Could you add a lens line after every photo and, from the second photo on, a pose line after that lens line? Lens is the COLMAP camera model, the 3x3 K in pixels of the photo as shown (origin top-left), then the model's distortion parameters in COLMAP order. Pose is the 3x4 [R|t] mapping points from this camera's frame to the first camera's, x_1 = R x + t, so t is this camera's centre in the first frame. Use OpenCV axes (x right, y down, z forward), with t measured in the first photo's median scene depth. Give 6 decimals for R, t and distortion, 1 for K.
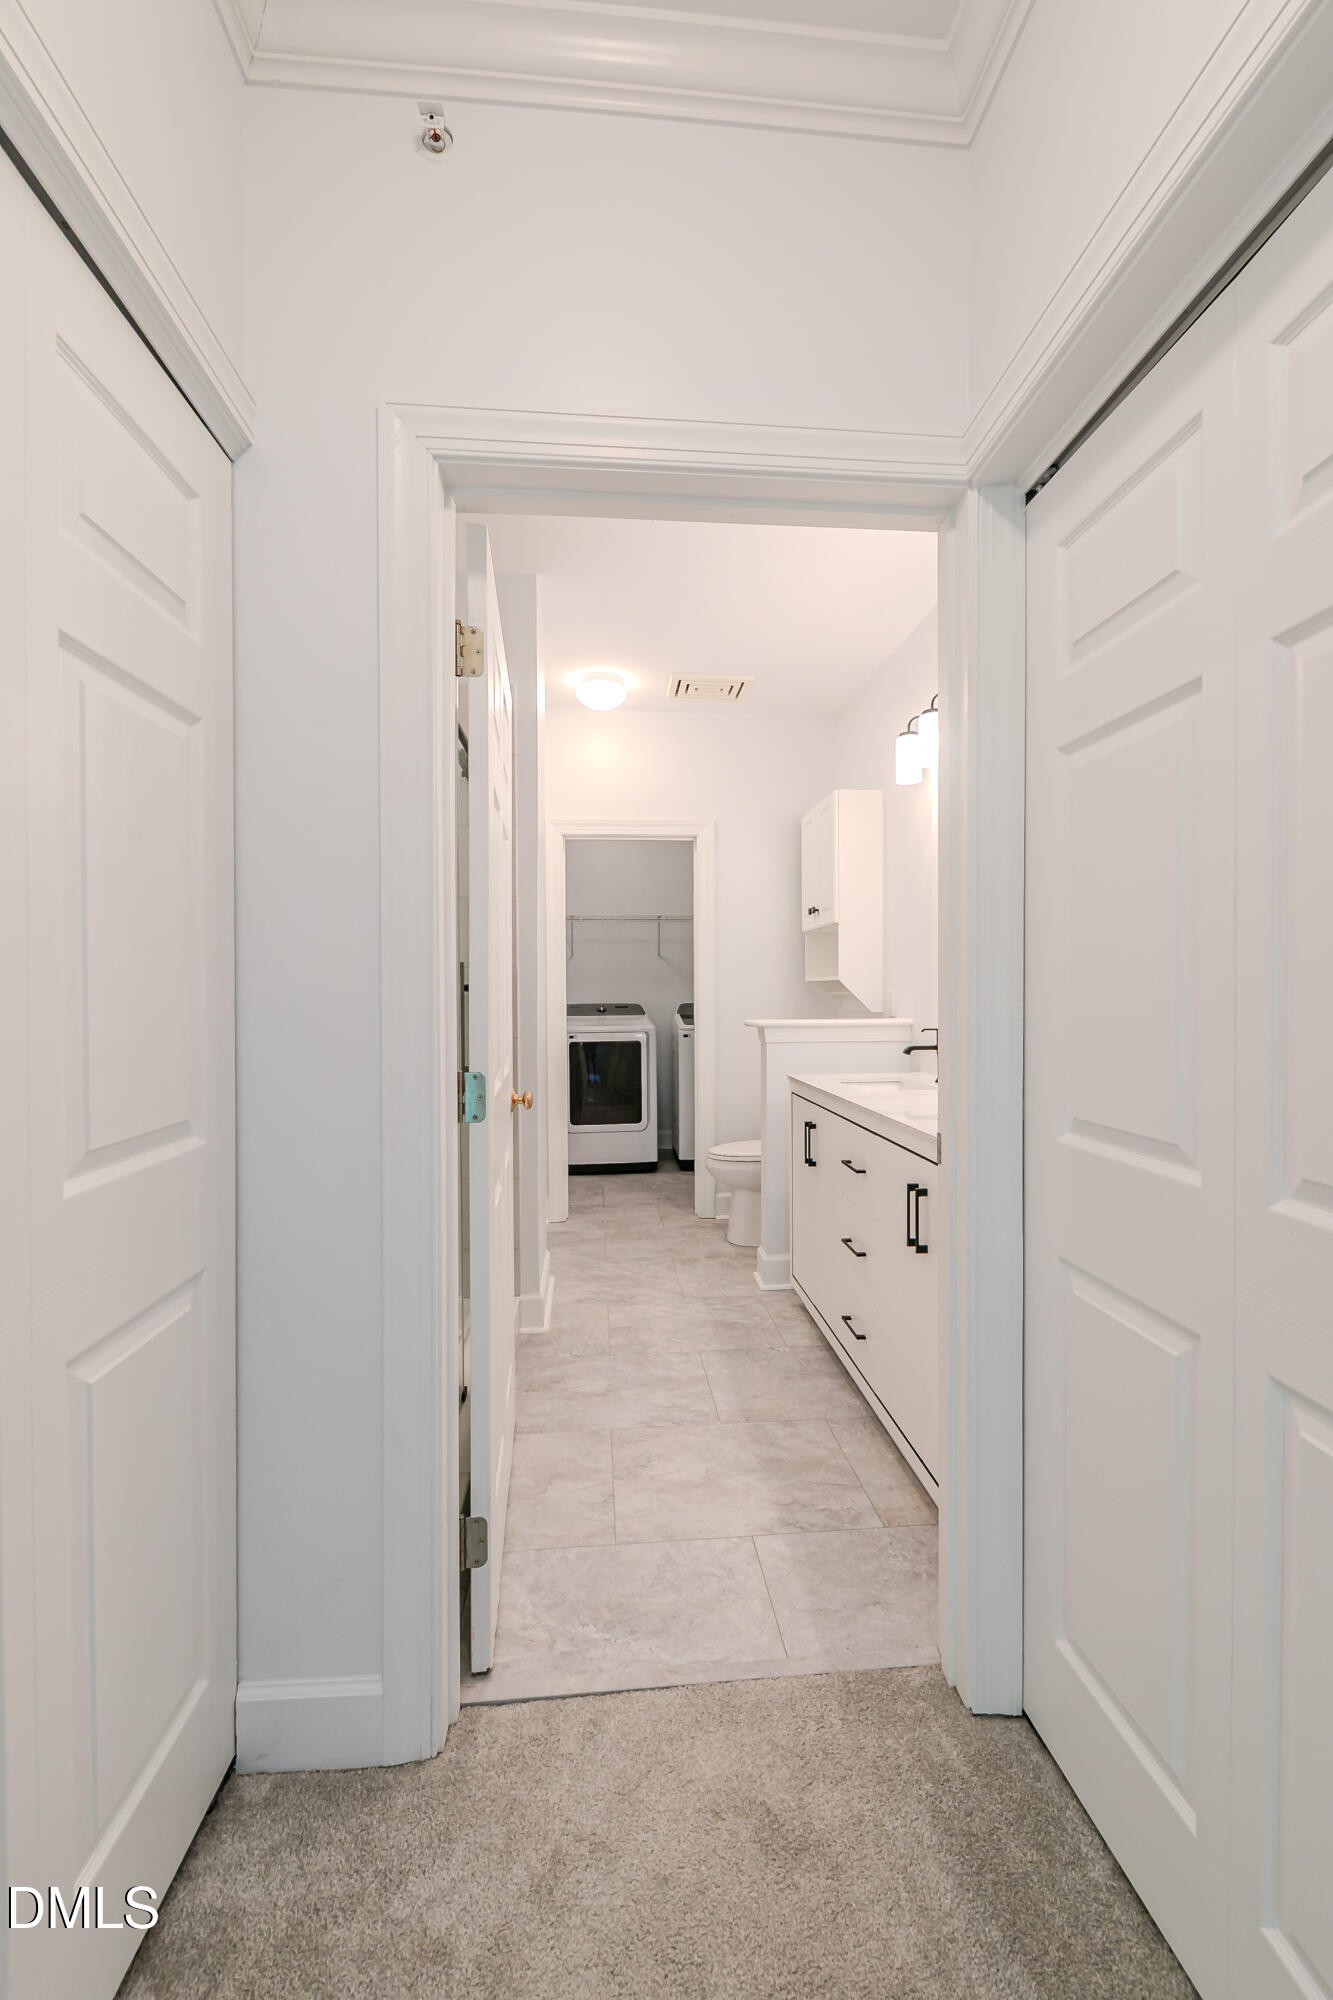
lens RADIAL K [[803.9, 0, 666.0], [0, 803.9, 997.2], [0, 0, 1]] dist [0.001539, -0.002868]
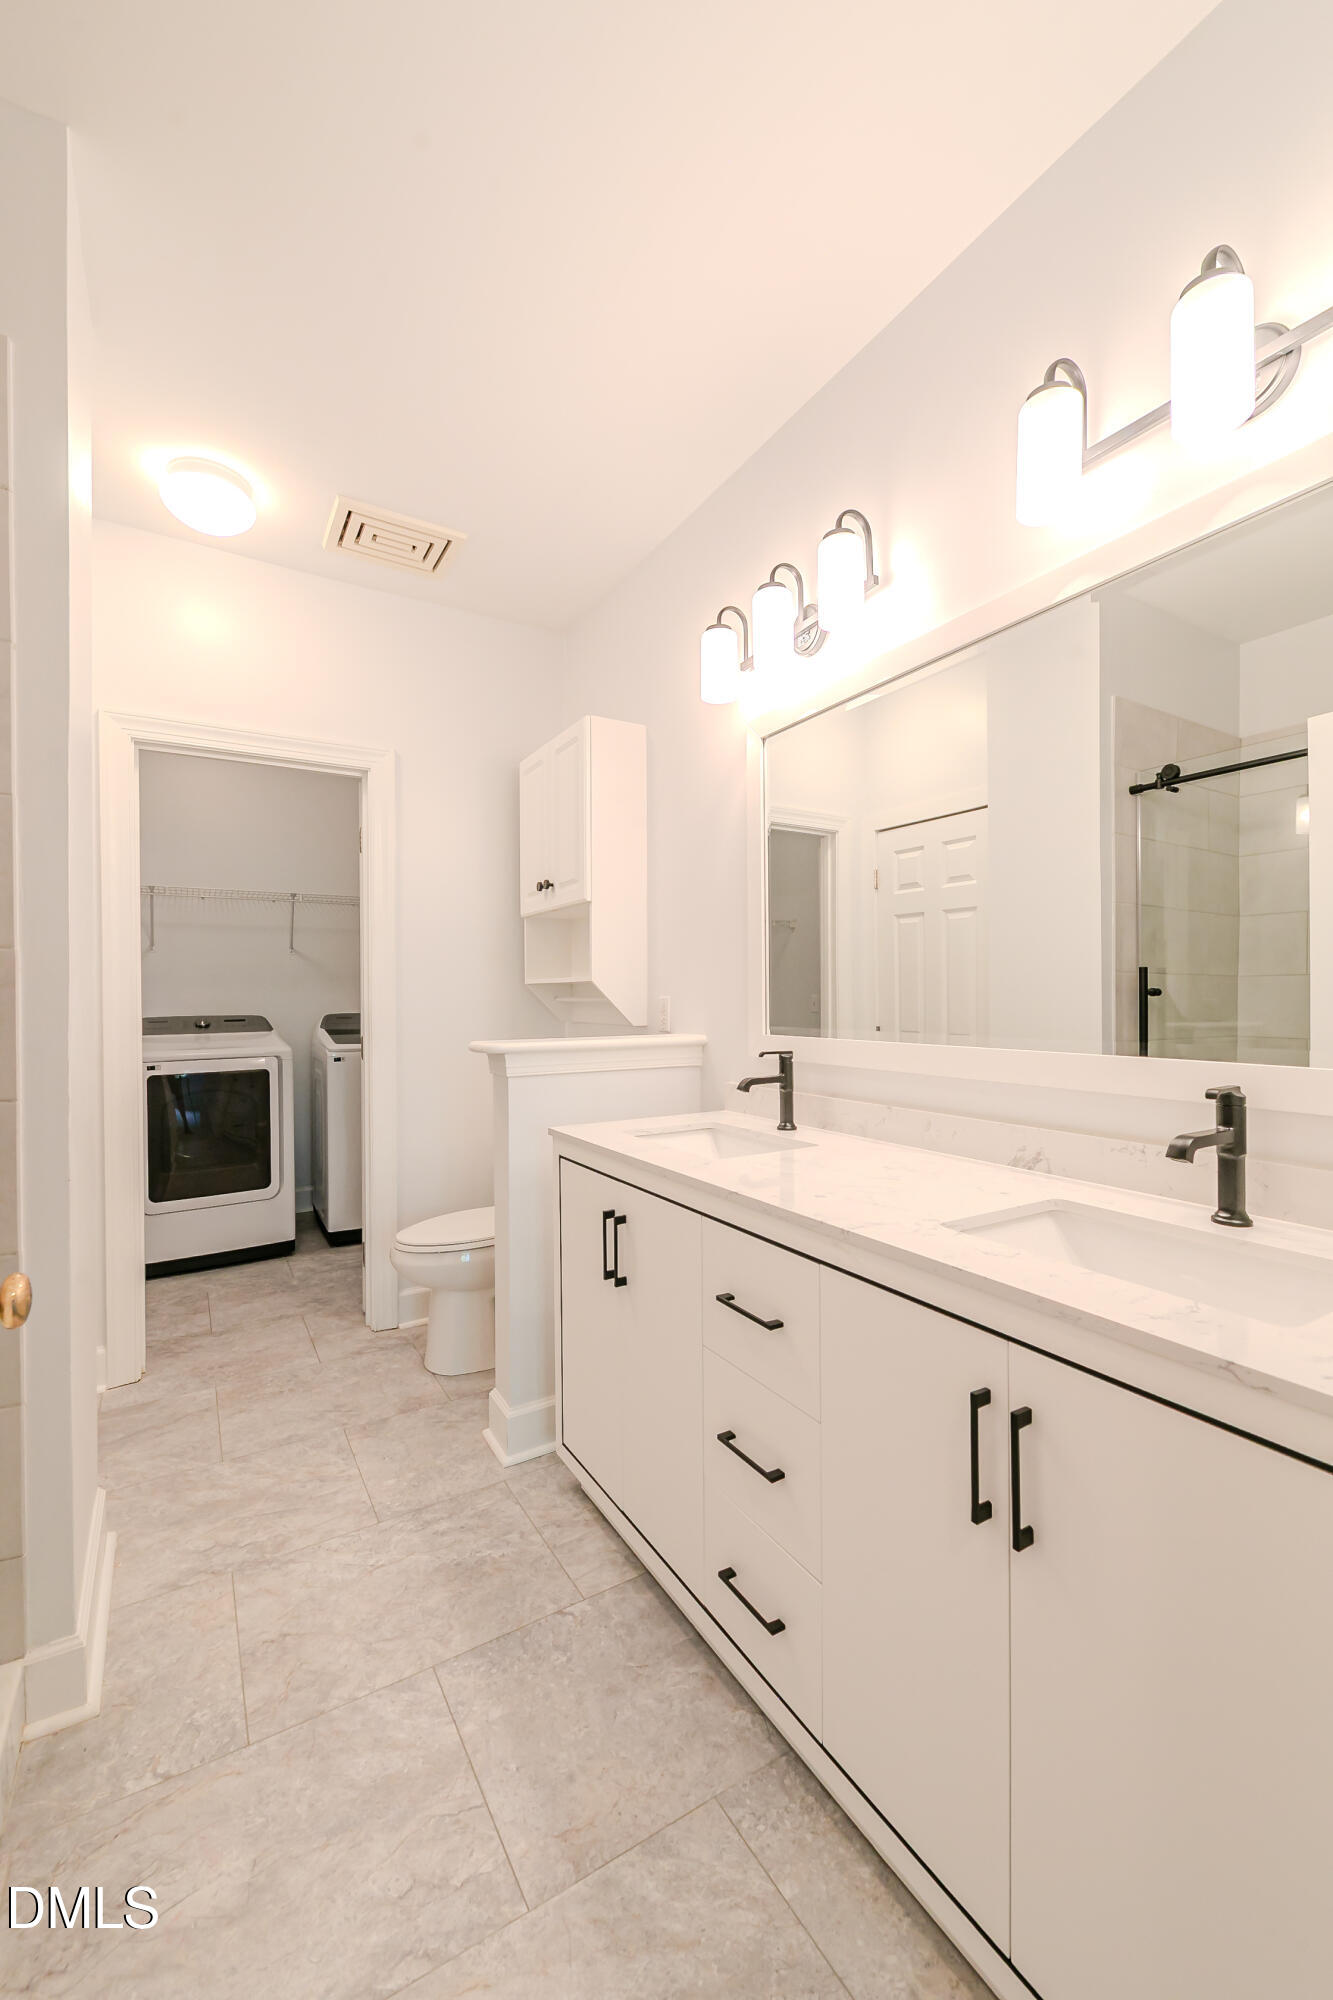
lens RADIAL K [[803.9, 0, 665.2], [0, 803.9, 995.2], [0, 0, 1]] dist [0.001539, -0.002868]
pose [[0.899224, -0.003120, 0.437477, -0.060334], [0.007235, 0.999944, -0.007741, -0.004472], [-0.437428, 0.010127, 0.899196, 0.502300]]
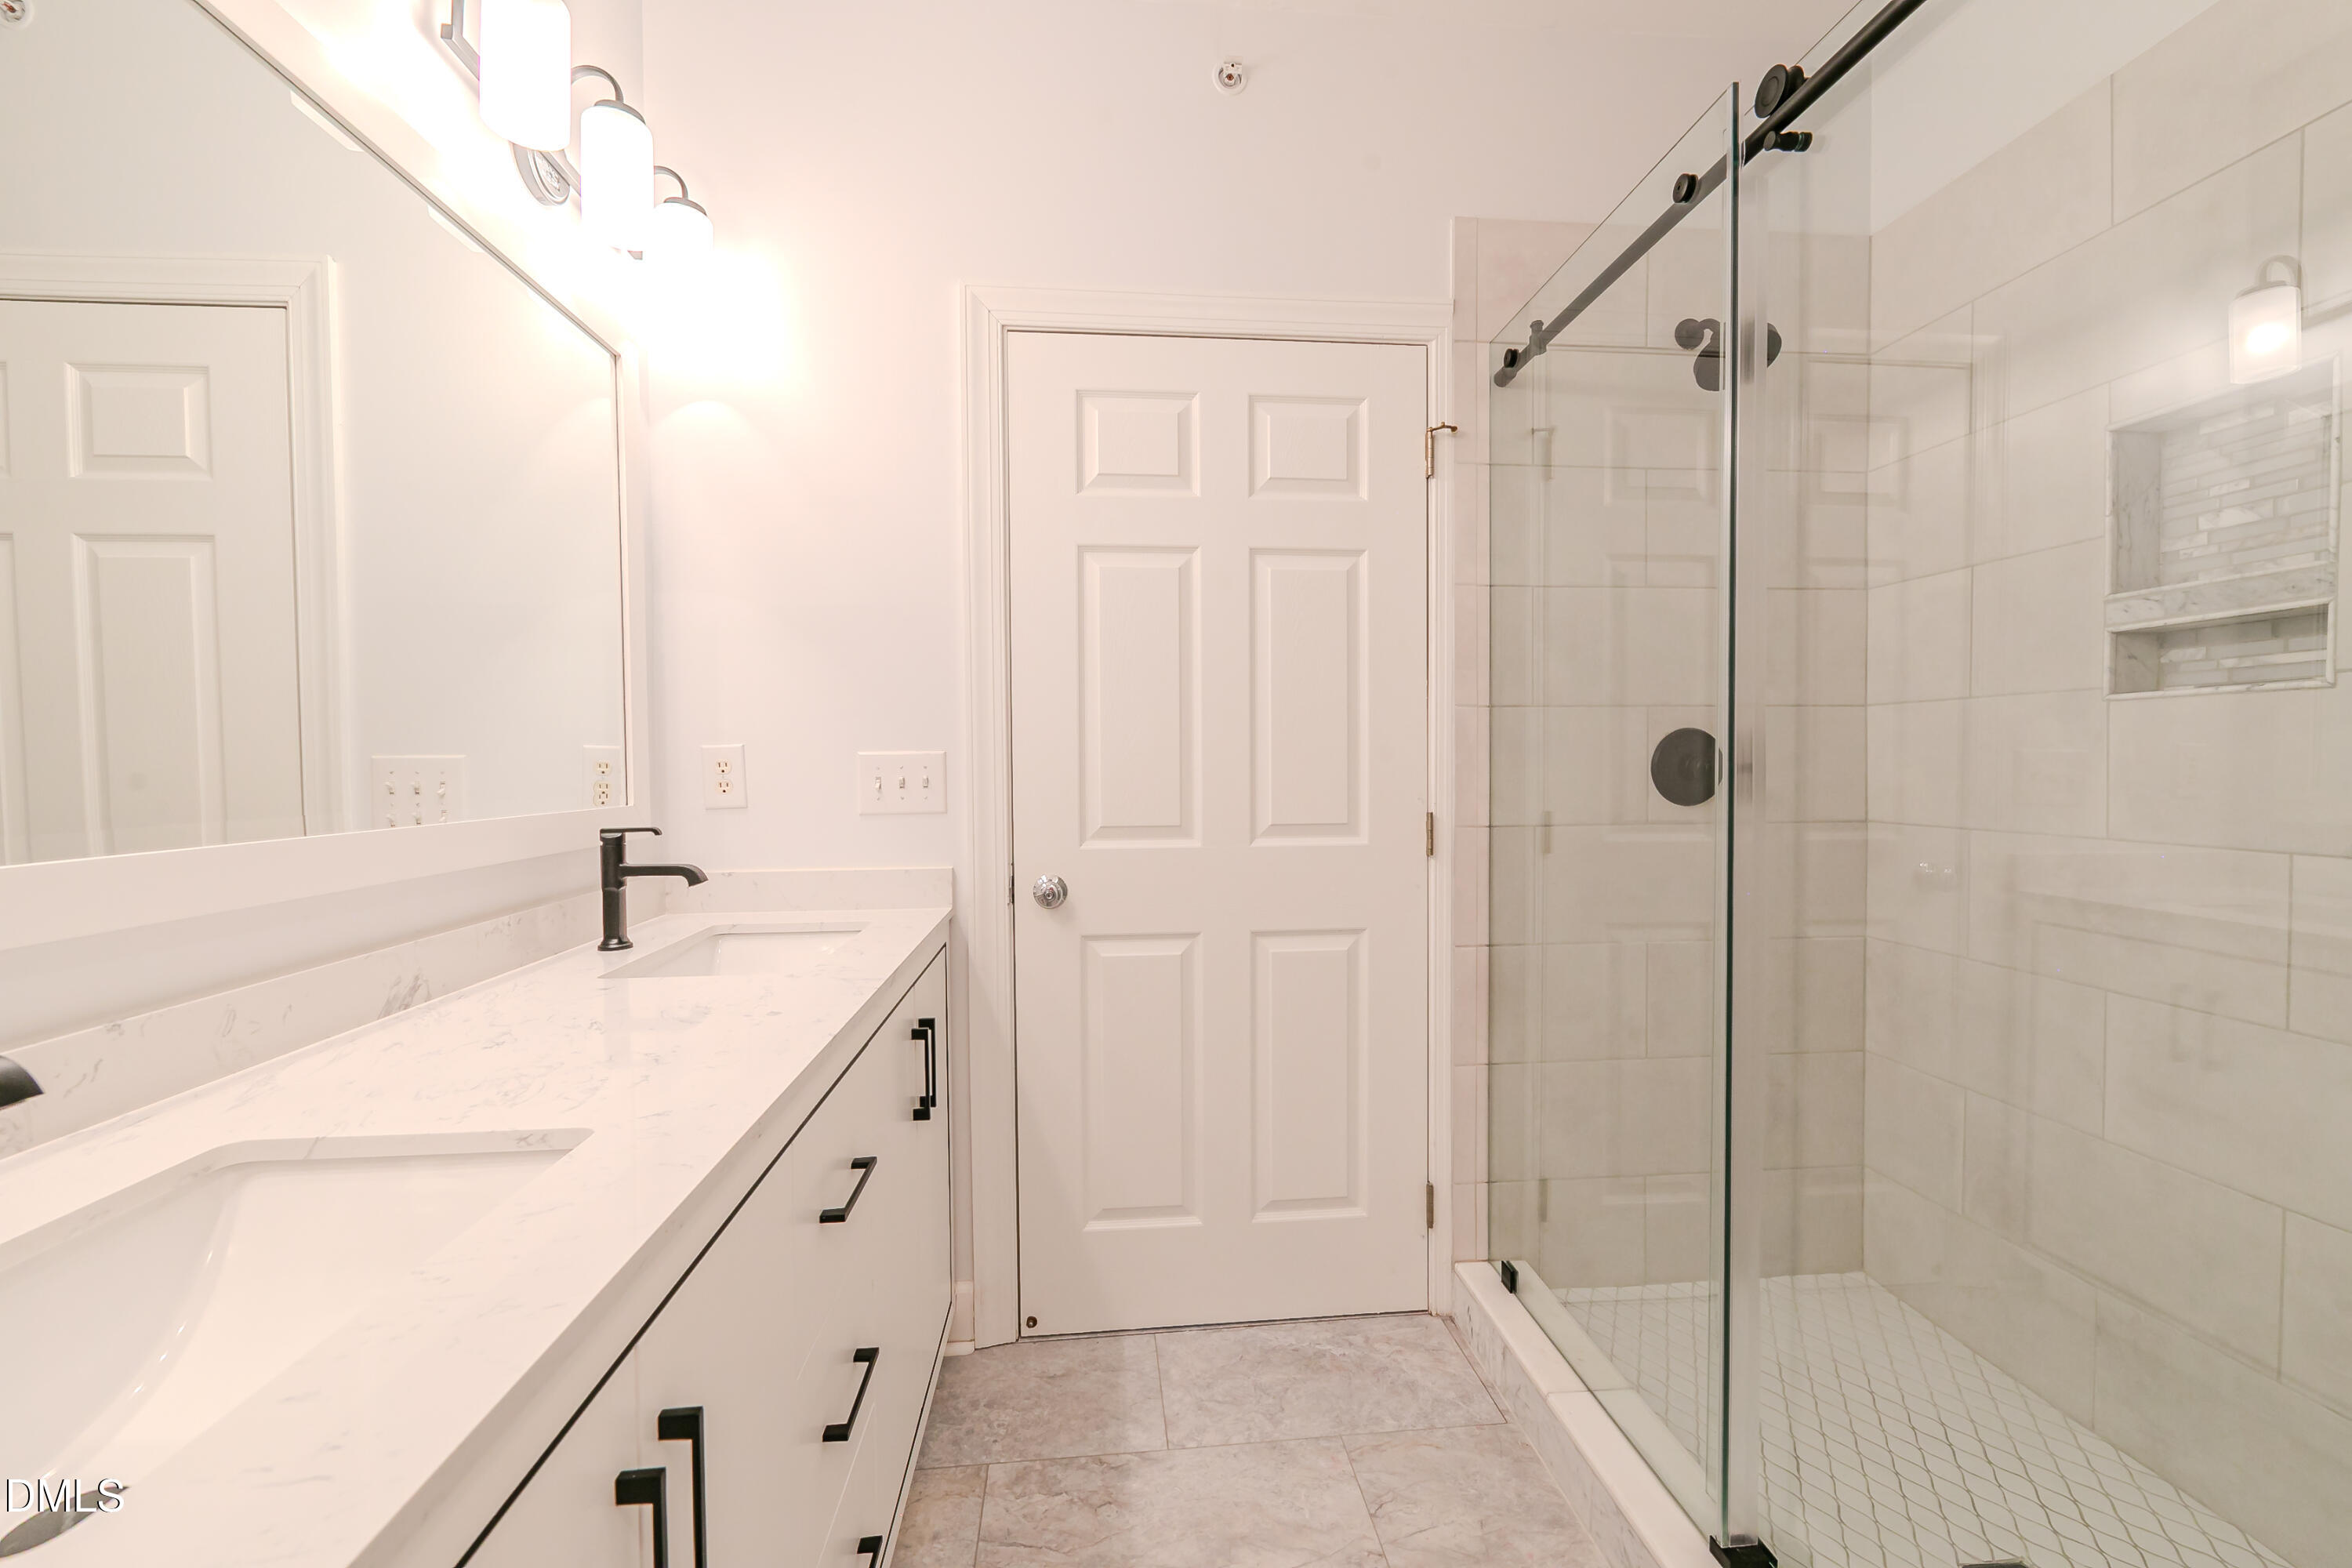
lens RADIAL K [[945.4, 0, 1179.4], [0, 945.4, 785.4], [0, 0, 1]] dist [0.001539, -0.002868]
pose [[-0.999921, 0.009733, -0.007998, 0.072447], [0.009467, 0.999420, 0.032710, 0.002430], [0.008311, 0.032632, -0.999433, 1.400939]]
